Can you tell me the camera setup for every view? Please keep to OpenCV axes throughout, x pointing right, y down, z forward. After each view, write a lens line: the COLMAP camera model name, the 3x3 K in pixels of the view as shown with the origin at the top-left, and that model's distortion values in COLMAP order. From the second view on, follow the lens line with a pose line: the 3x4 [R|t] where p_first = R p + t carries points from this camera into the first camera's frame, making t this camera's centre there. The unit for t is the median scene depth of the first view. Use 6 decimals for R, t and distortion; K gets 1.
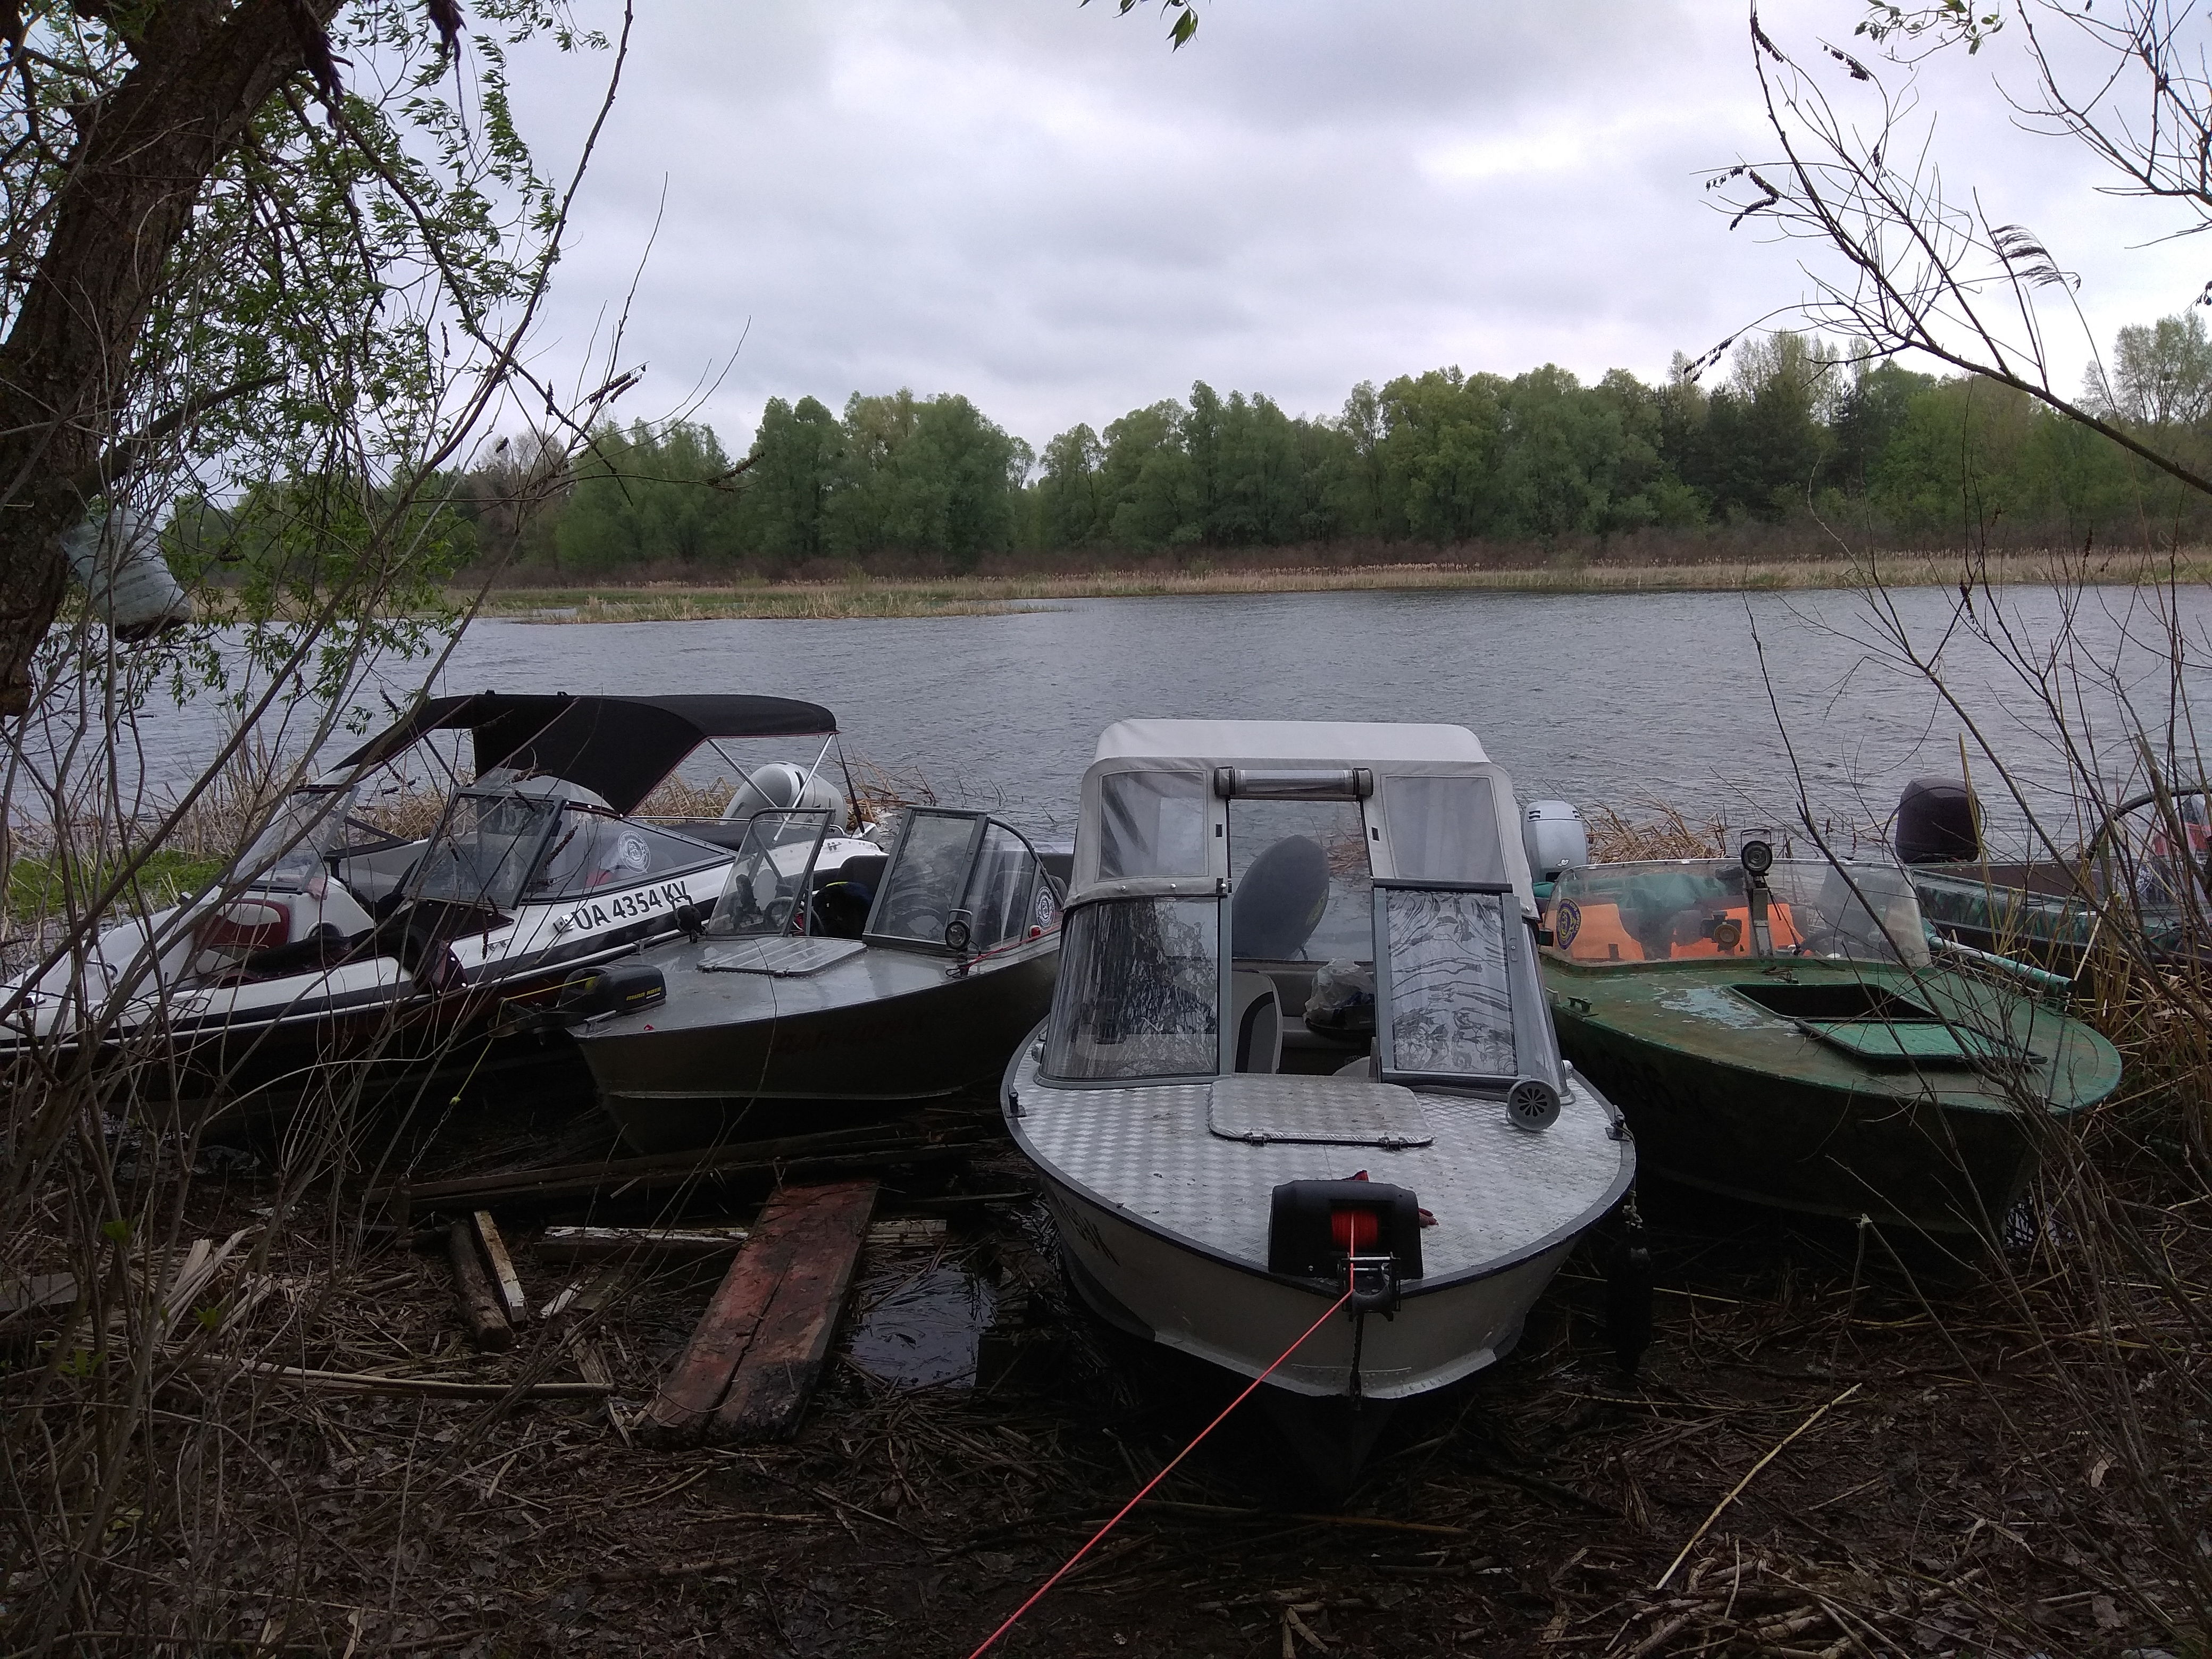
lens RADIAL K [[1705.9, 0, 1095.9], [0, 1705.9, 841.0], [0, 0, 1]] dist [0.108230, -0.135884]
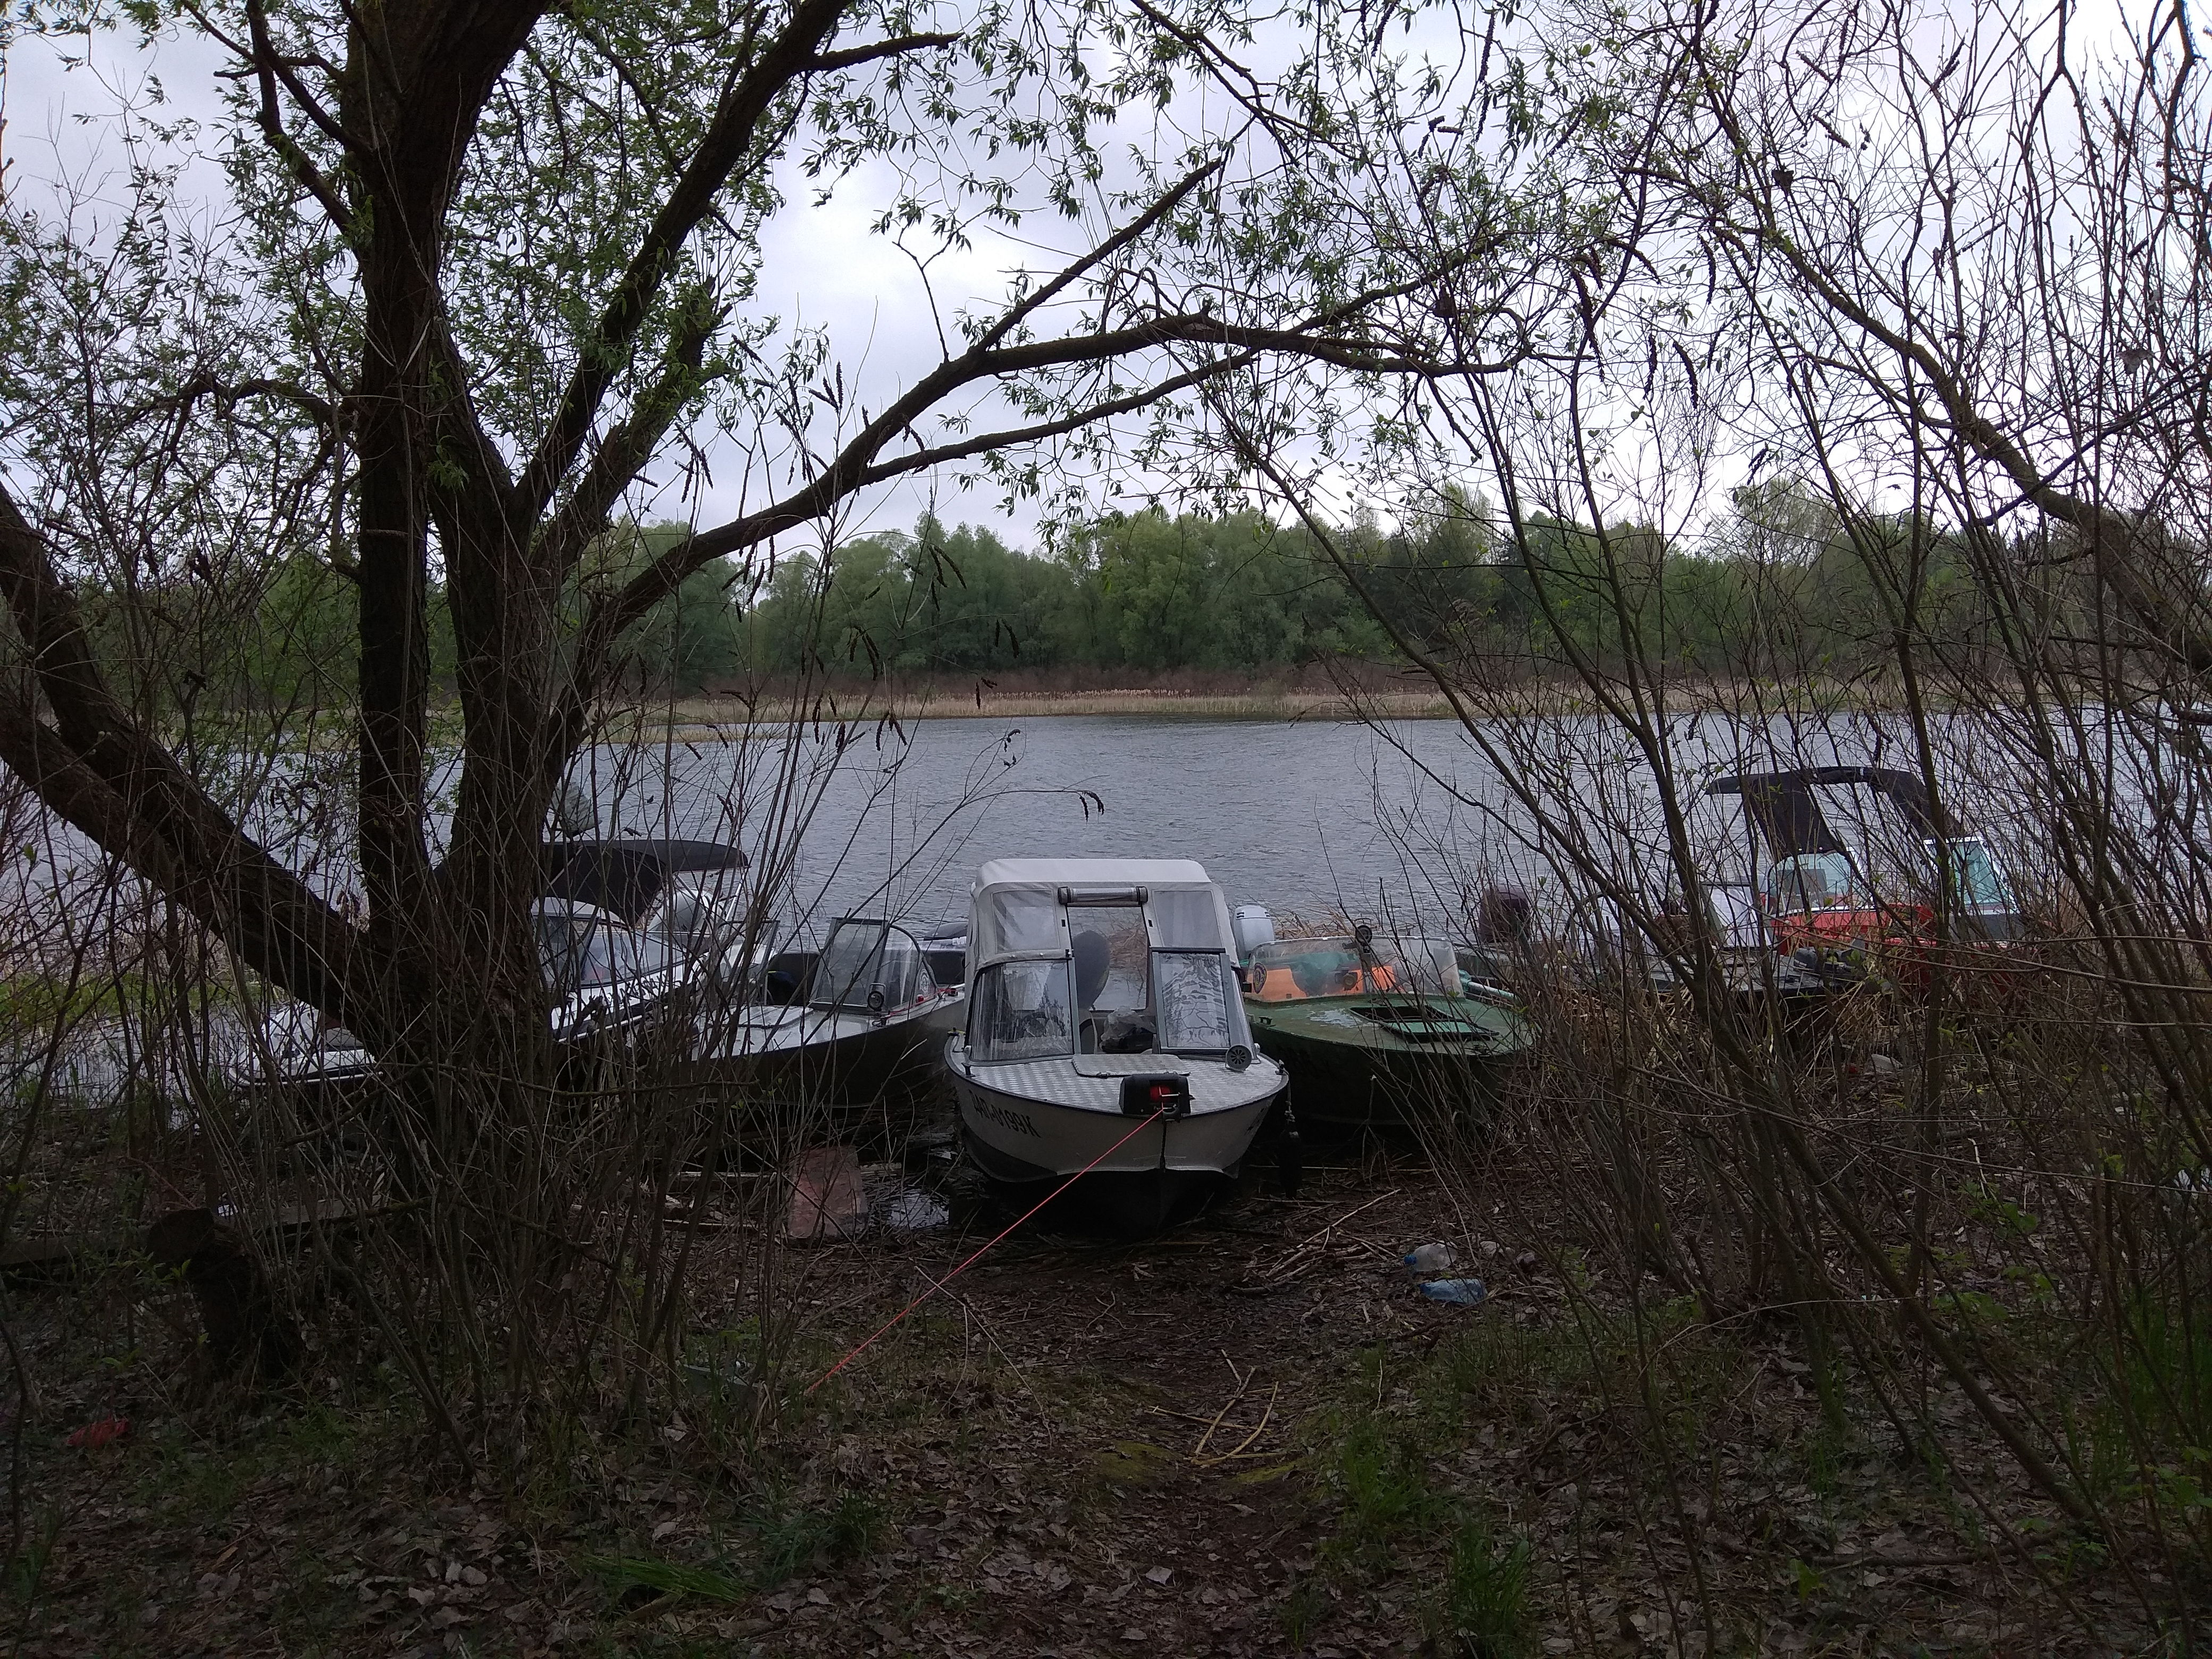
lens RADIAL K [[1705.9, 0, 1101.6], [0, 1705.9, 847.4], [0, 0, 1]] dist [0.108230, -0.135884]
pose [[0.986267, -0.013793, 0.164582, -0.146491], [0.024487, 0.997705, -0.063128, 0.022877], [-0.163333, 0.066291, 0.984341, -0.612437]]
